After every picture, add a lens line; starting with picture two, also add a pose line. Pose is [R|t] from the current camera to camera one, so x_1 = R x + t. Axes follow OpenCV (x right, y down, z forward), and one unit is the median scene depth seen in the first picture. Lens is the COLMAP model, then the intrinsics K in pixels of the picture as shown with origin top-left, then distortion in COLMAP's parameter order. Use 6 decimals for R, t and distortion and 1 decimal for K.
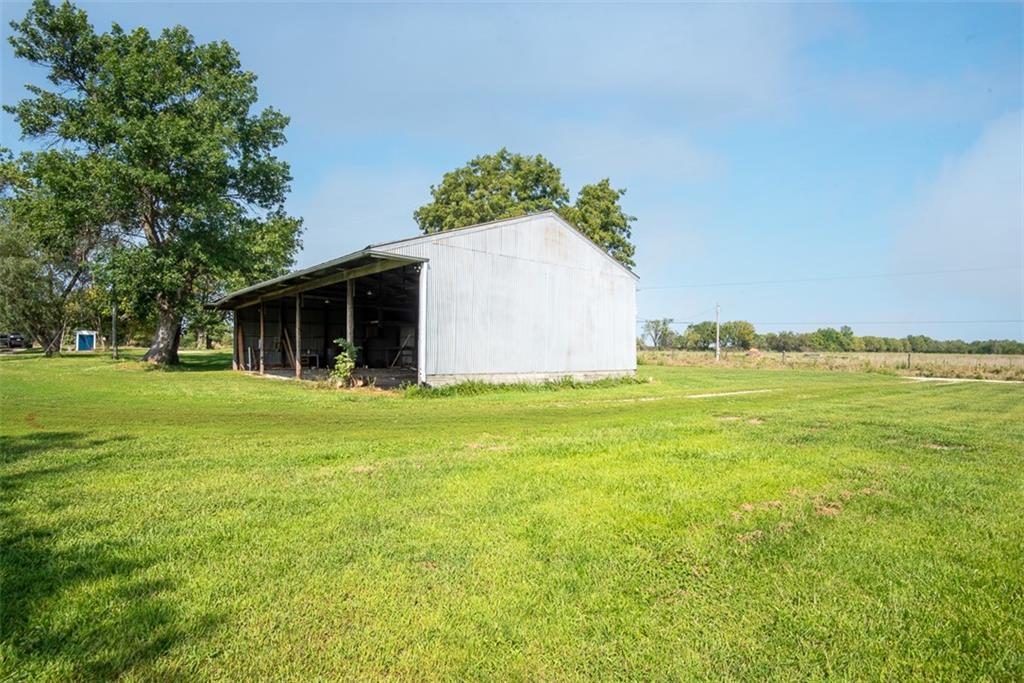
lens RADIAL K [[543.6, 0, 511.8], [0, 543.6, 343.4], [0, 0, 1]] dist [-0.000726, 0.000033]
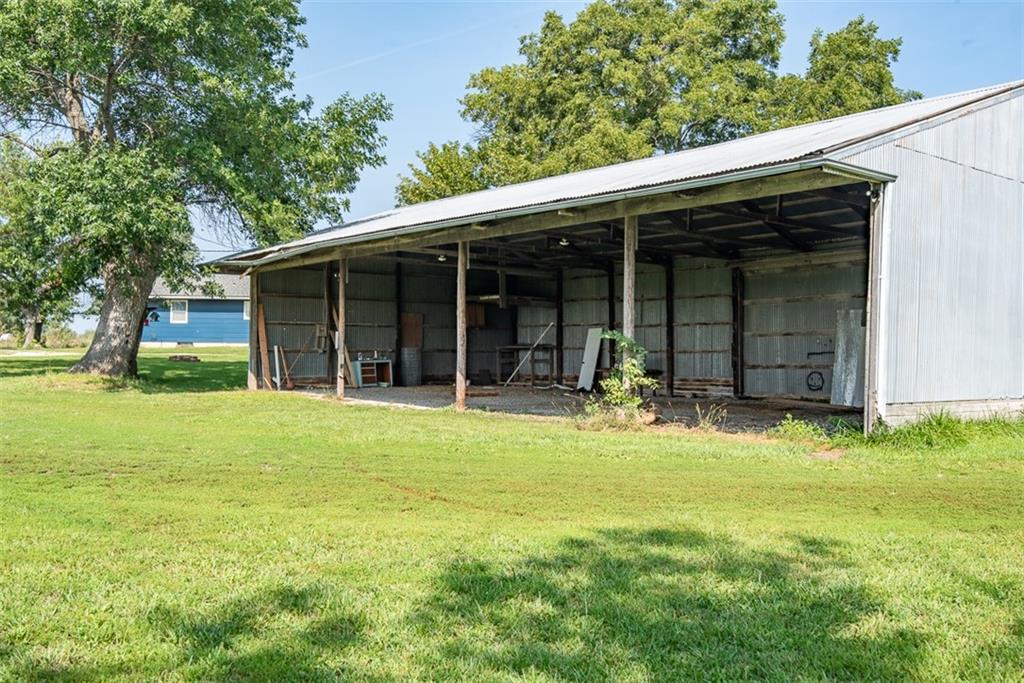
lens RADIAL K [[1014.4, 0, 511.7], [0, 1014.4, 342.7], [0, 0, 1]] dist [0.057419, 0.000000]
pose [[0.999978, 0.001558, 0.006406, -0.267734], [-0.001600, 0.999977, 0.006654, -0.002448], [-0.006396, -0.006664, 0.999957, 0.023109]]
